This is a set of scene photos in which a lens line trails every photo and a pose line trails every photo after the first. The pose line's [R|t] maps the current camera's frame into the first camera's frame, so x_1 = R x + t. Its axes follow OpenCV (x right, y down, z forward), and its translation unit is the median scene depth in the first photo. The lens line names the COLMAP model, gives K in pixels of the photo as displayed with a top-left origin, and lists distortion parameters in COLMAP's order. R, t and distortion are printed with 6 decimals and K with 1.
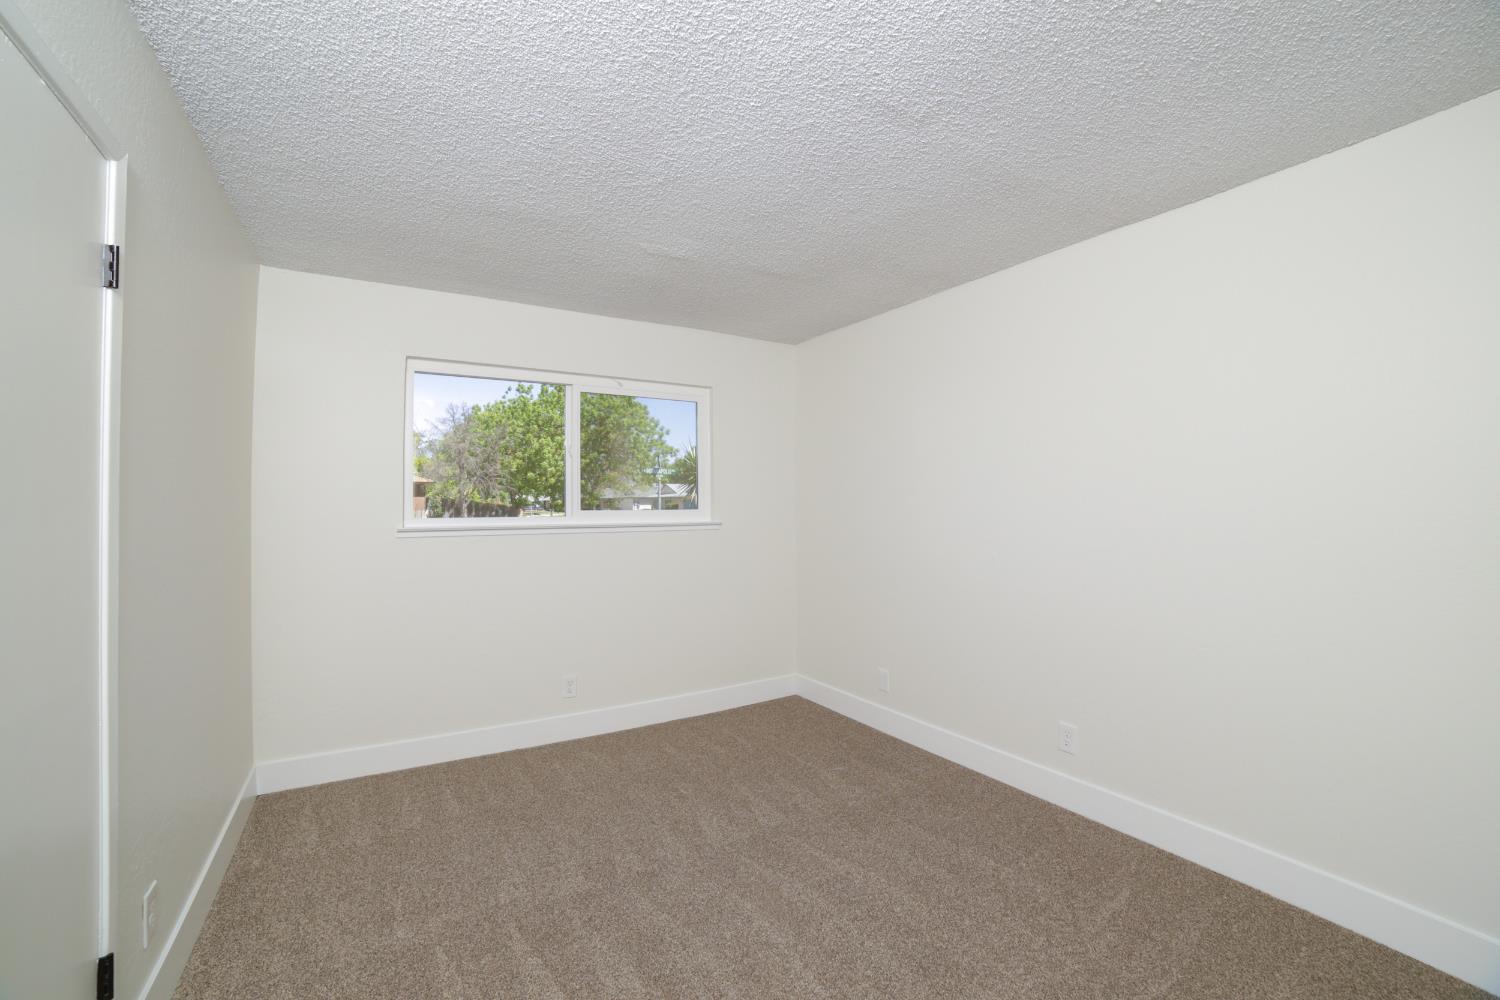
lens RADIAL K [[612.3, 0, 743.1], [0, 612.3, 497.0], [0, 0, 1]] dist [-0.090442, 0.026067]
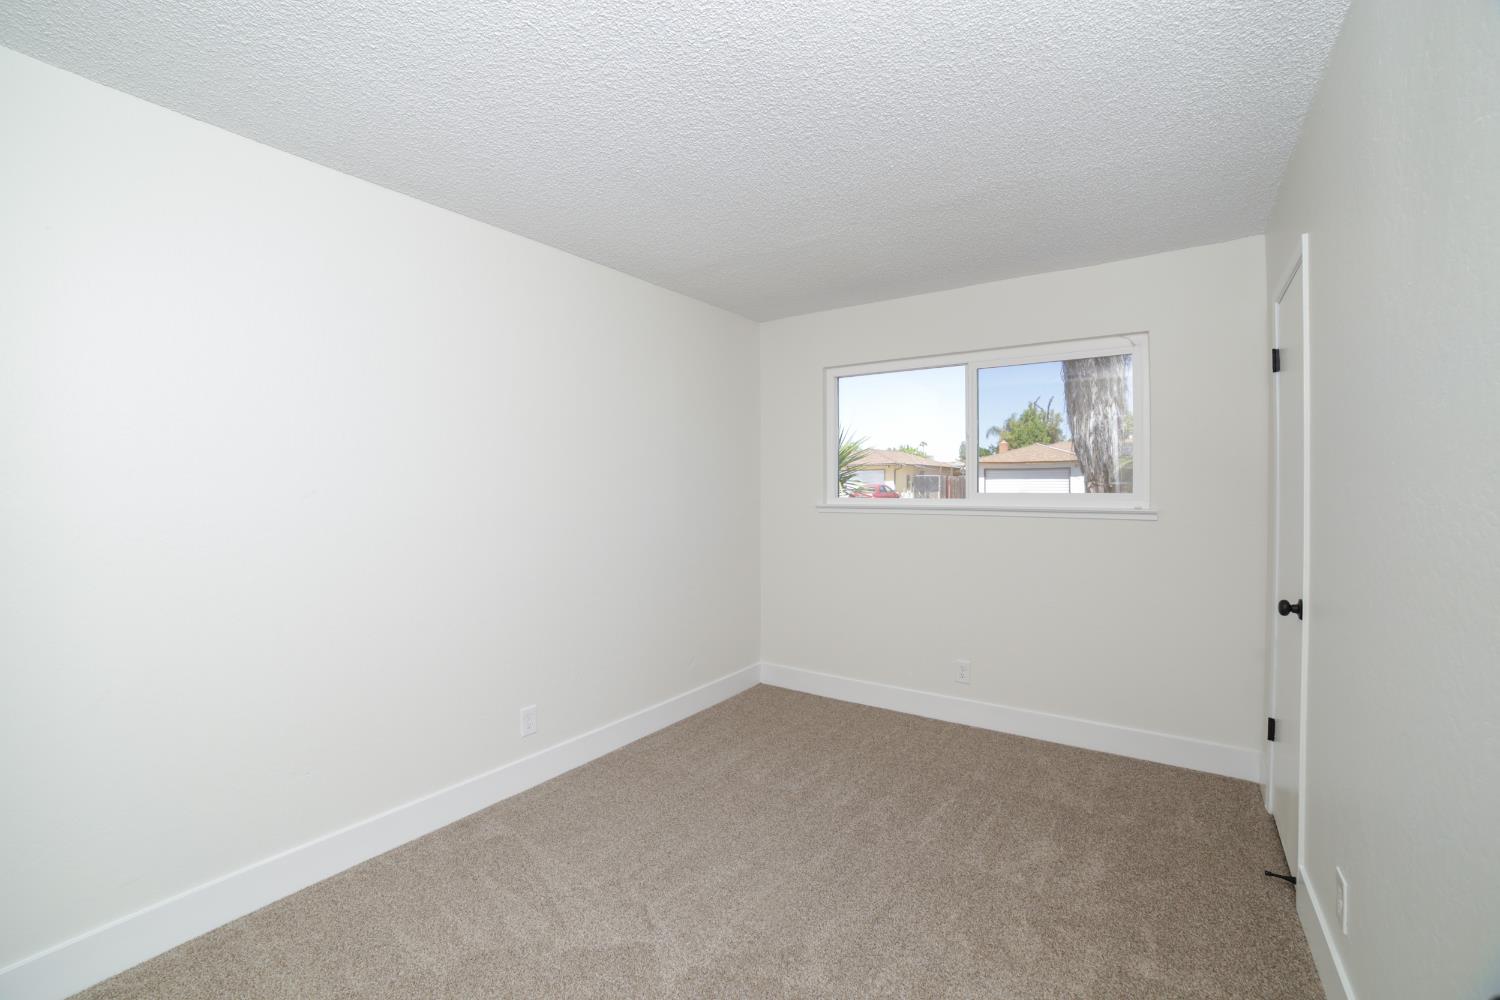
lens RADIAL K [[612.3, 0, 743.1], [0, 612.3, 497.0], [0, 0, 1]] dist [-0.090442, 0.026067]
pose [[0.409383, 0.018884, -0.912167, 0.410495], [0.009318, 0.999647, 0.024877, 0.001559], [0.912315, -0.018684, 0.409063, 0.249014]]
